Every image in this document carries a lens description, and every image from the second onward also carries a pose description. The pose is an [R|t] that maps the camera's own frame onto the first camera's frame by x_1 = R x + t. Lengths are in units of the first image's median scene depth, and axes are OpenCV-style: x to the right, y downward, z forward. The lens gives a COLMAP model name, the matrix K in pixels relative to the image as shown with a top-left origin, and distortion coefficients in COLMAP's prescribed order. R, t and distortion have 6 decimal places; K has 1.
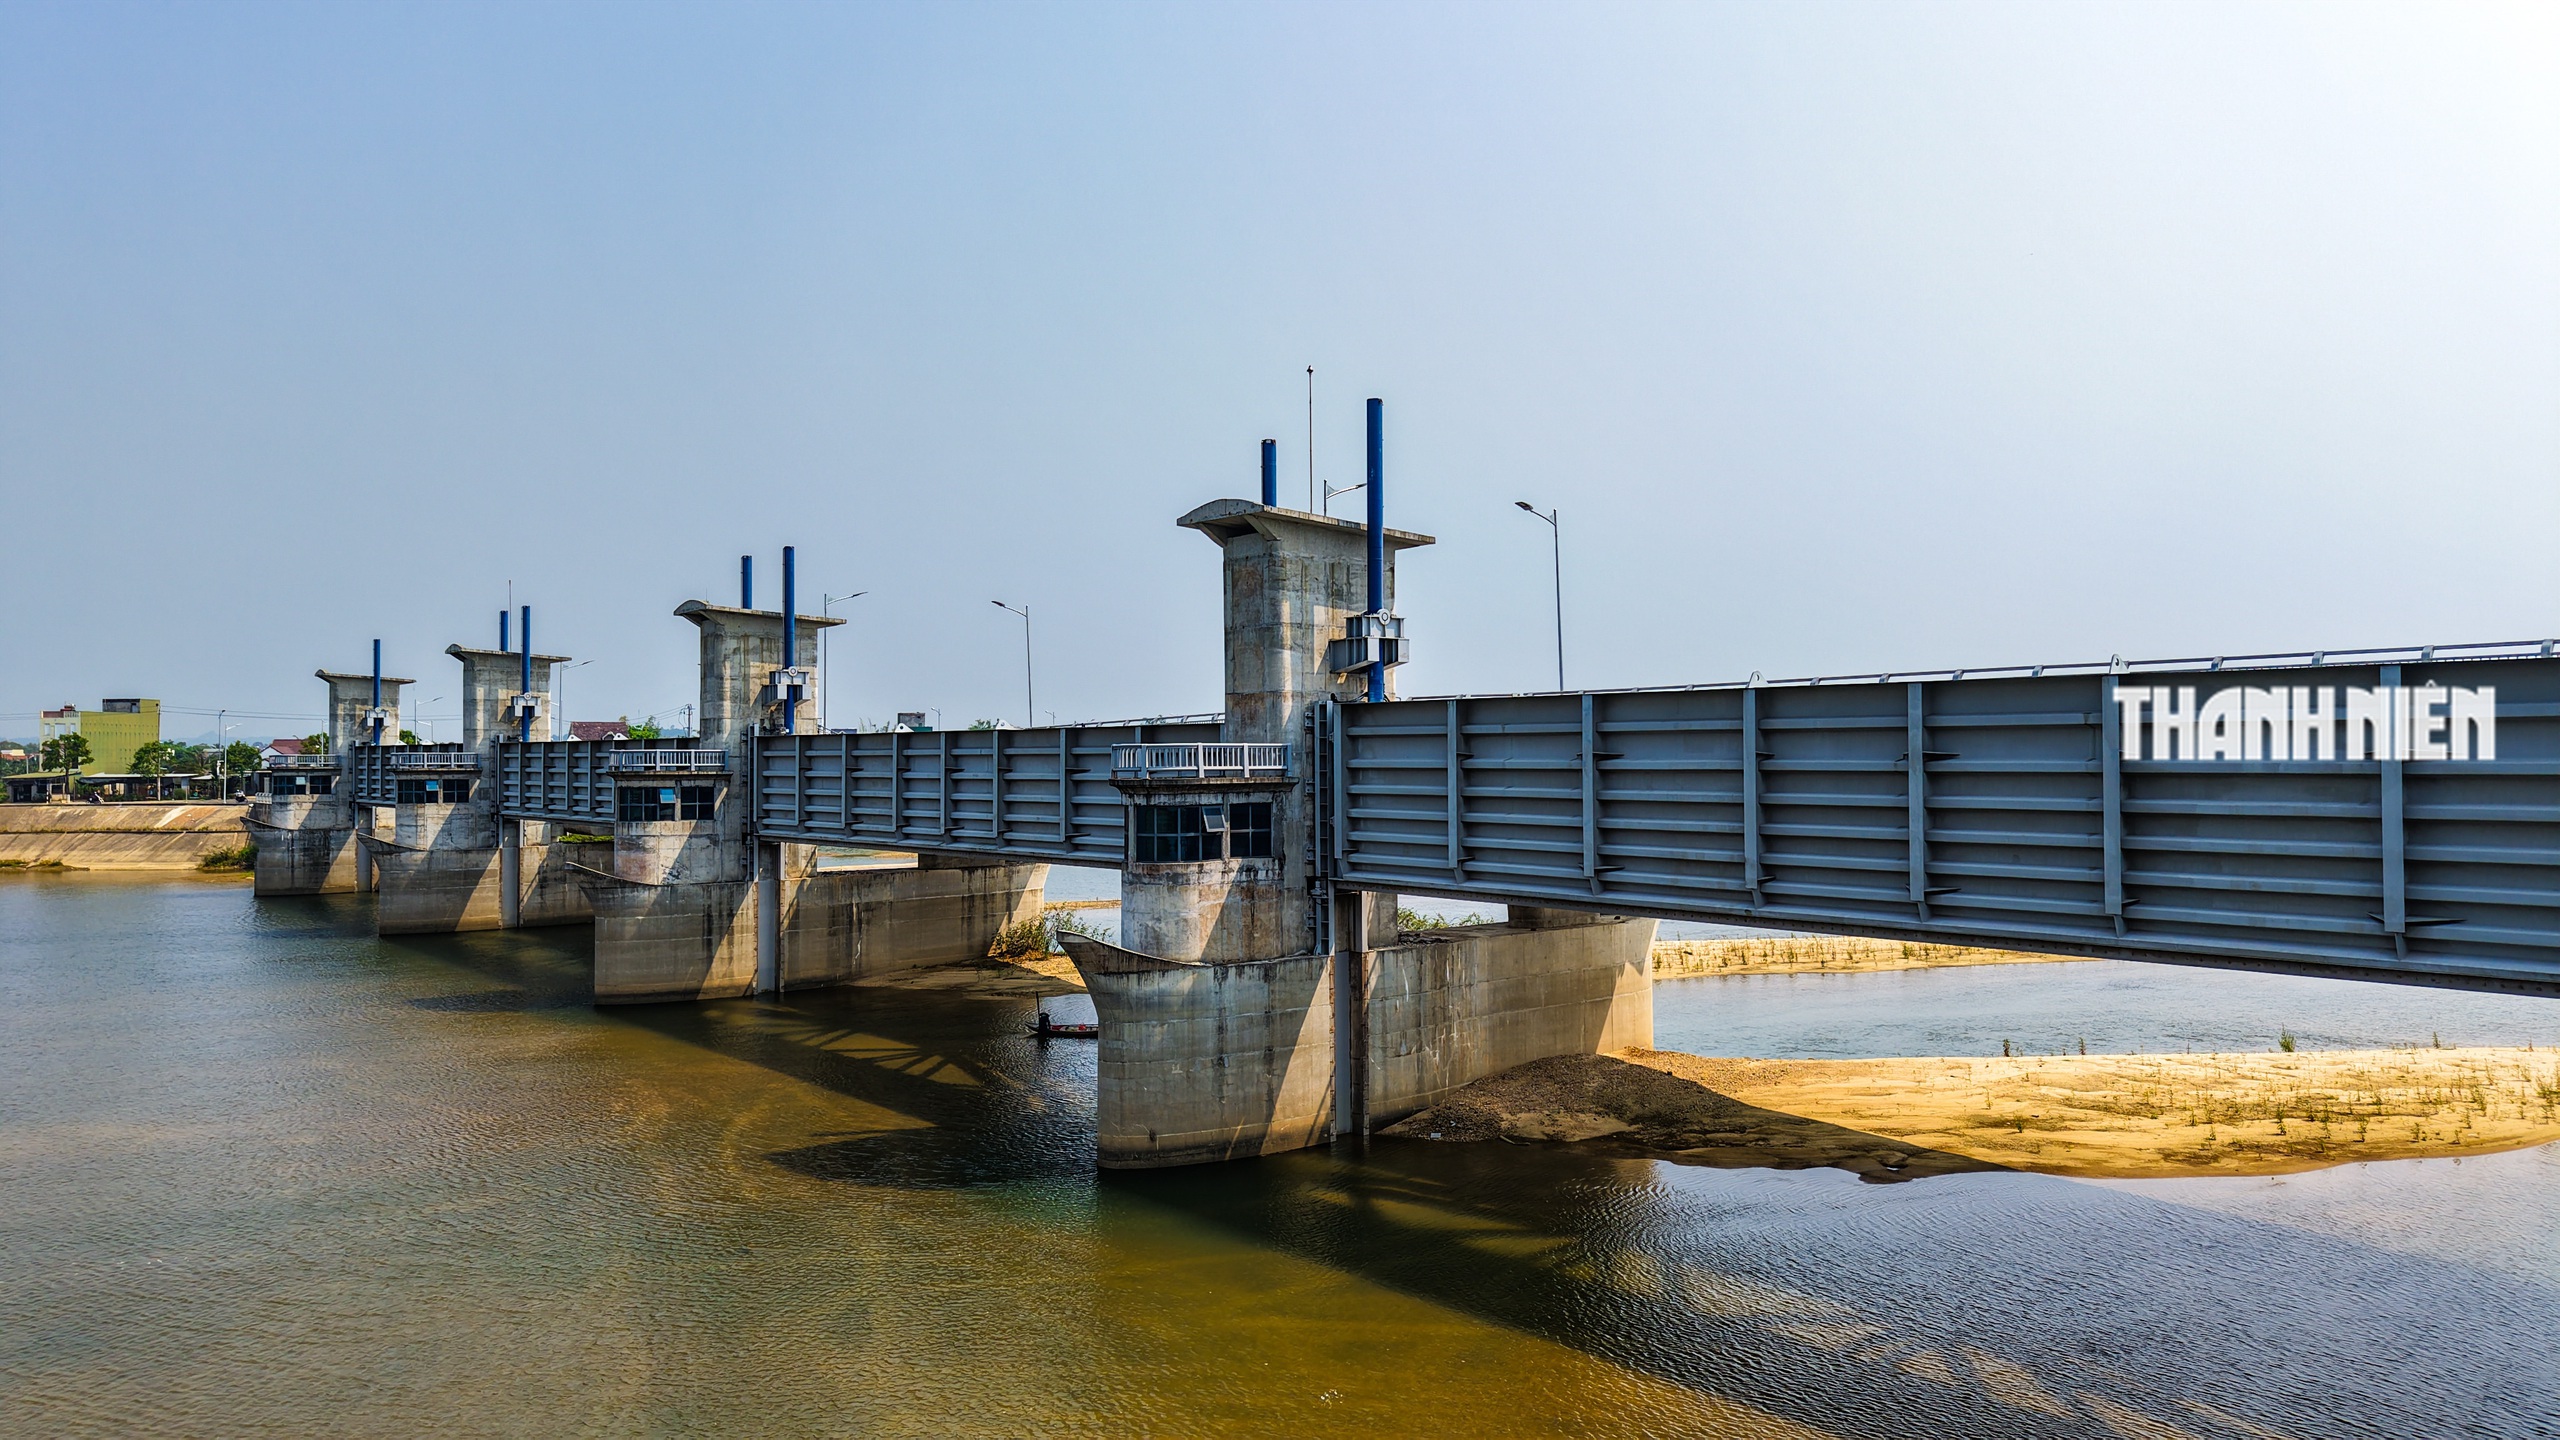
lens RADIAL K [[1723.9, 0, 1280.0], [0, 1723.9, 720.0], [0, 0, 1]] dist [0.002975, -0.000897]
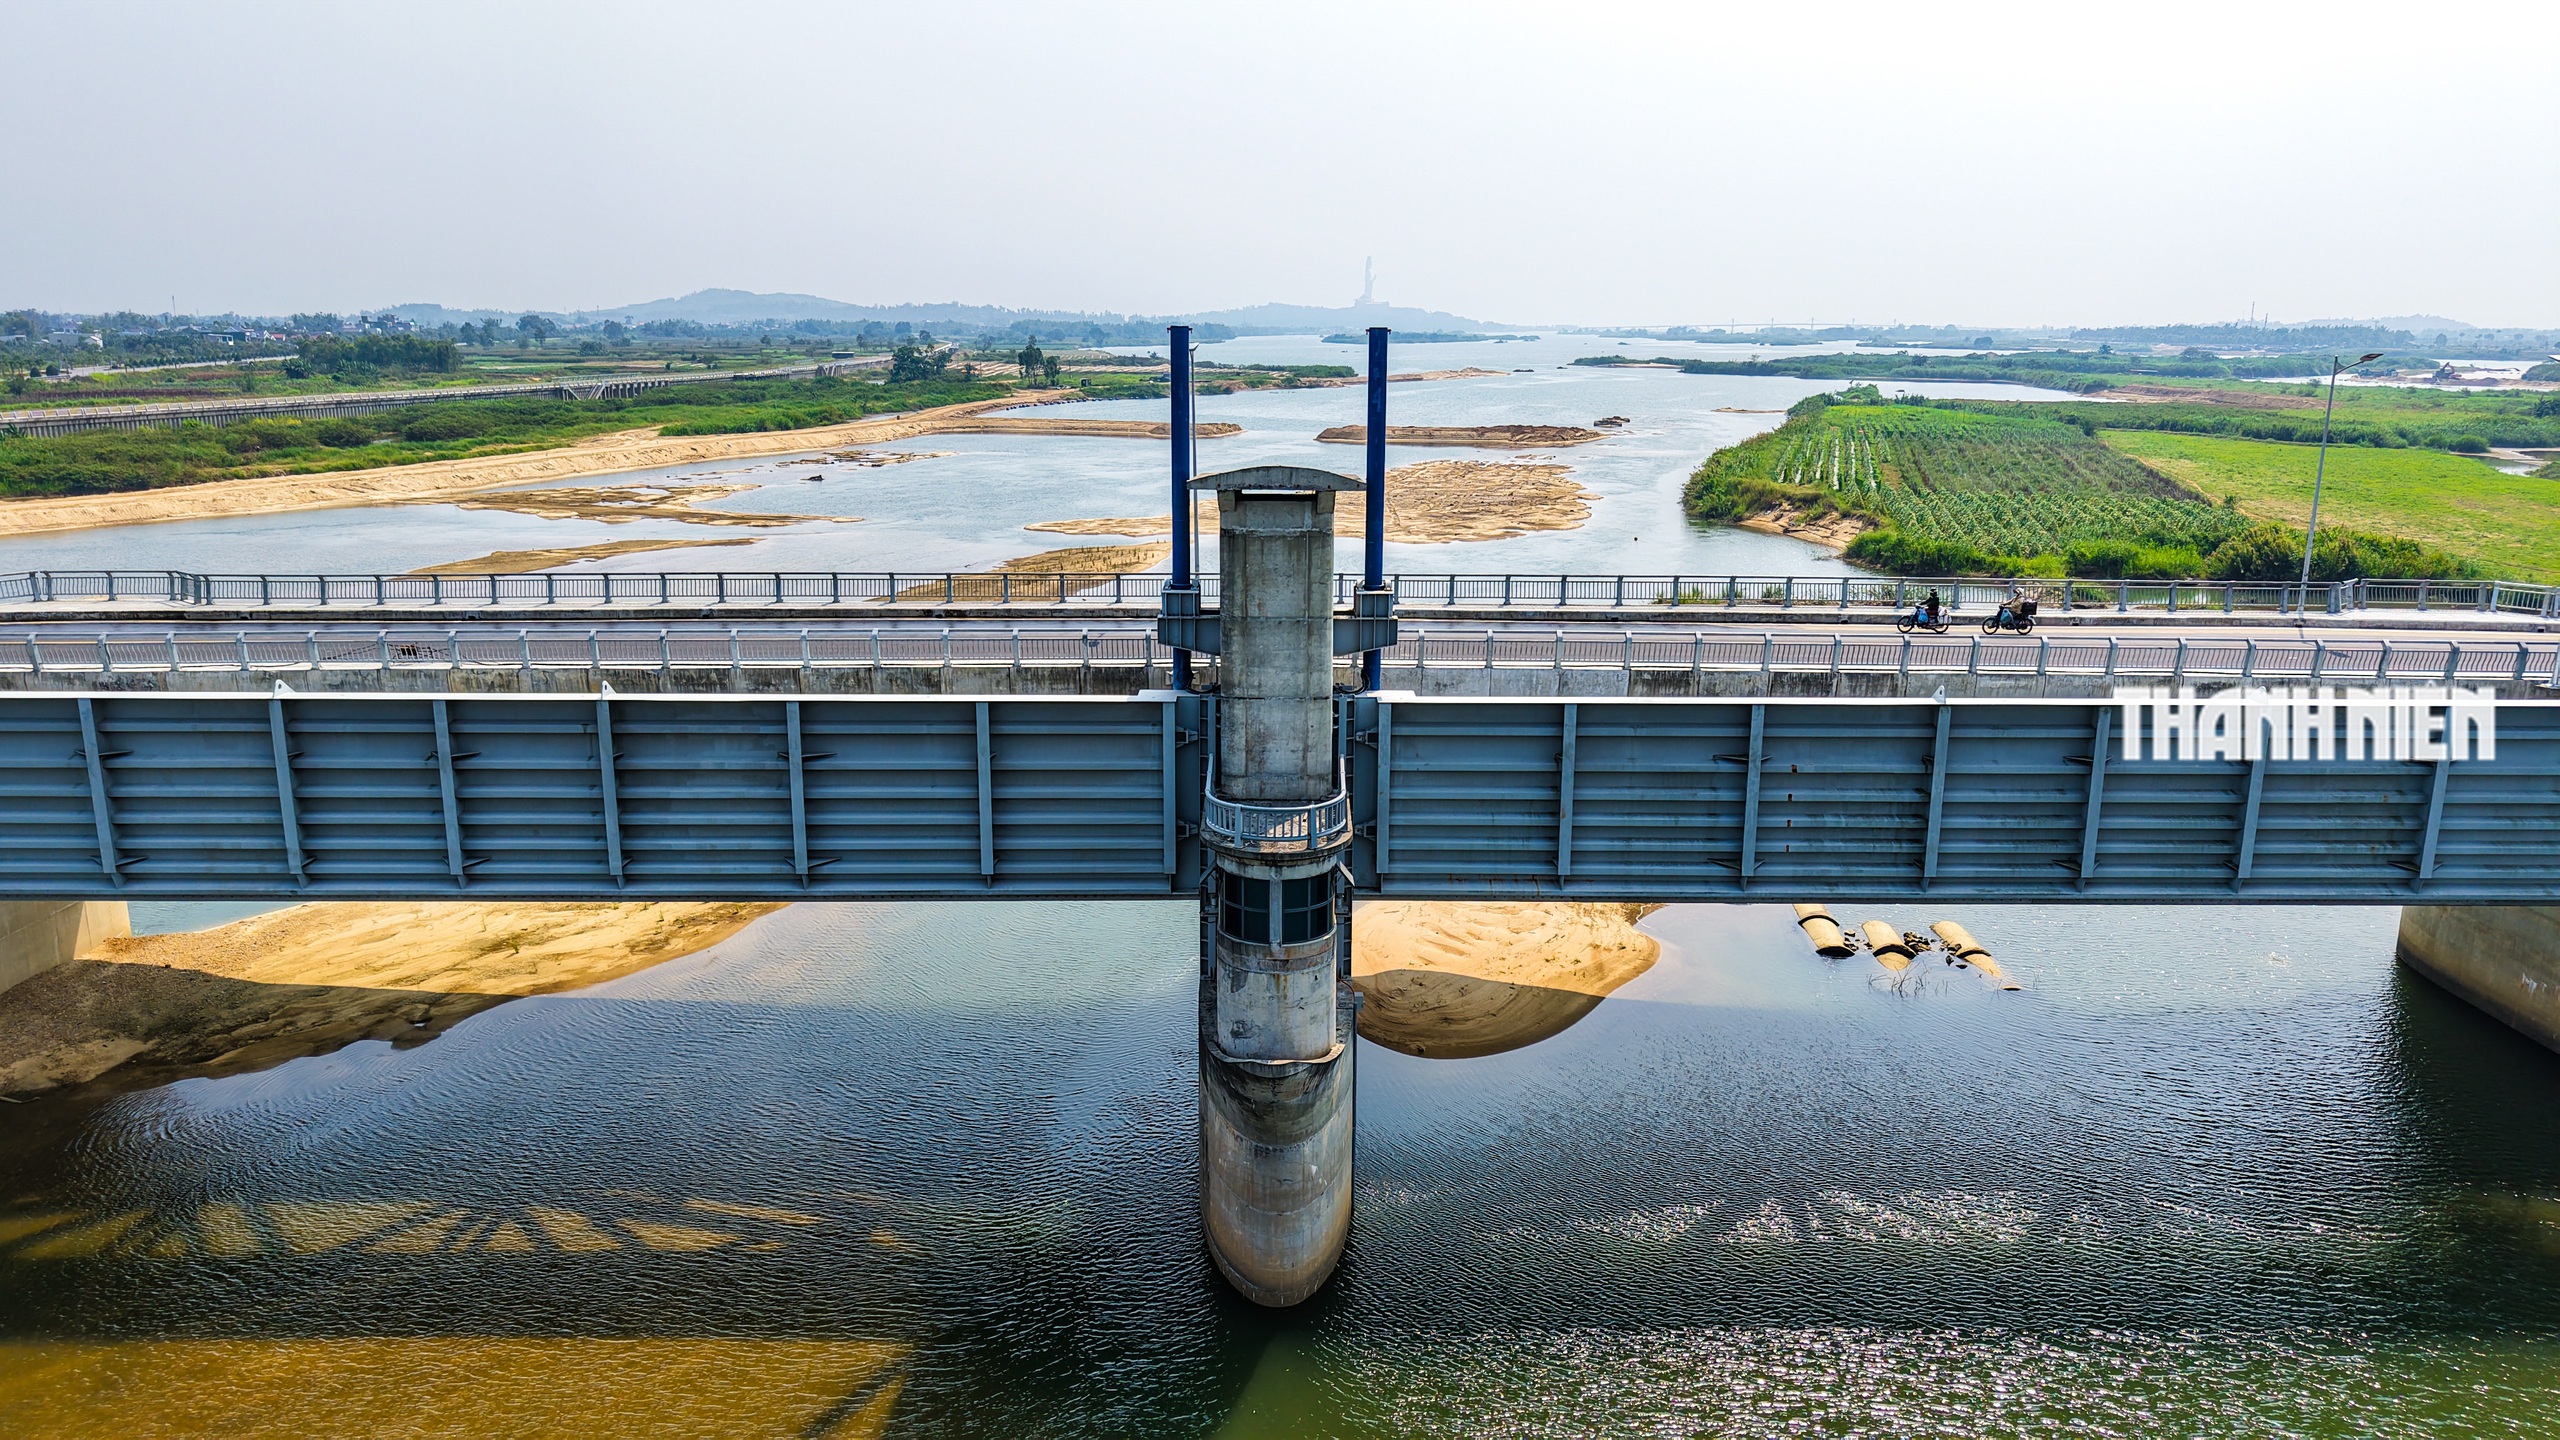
lens RADIAL K [[1723.9, 0, 1280.0], [0, 1723.9, 720.0], [0, 0, 1]] dist [0.002975, -0.000897]
pose [[0.636917, -0.160604, 0.754018, -0.121931], [-0.024250, 0.973402, 0.227816, -0.222306], [-0.770551, -0.163385, 0.616082, -0.135922]]
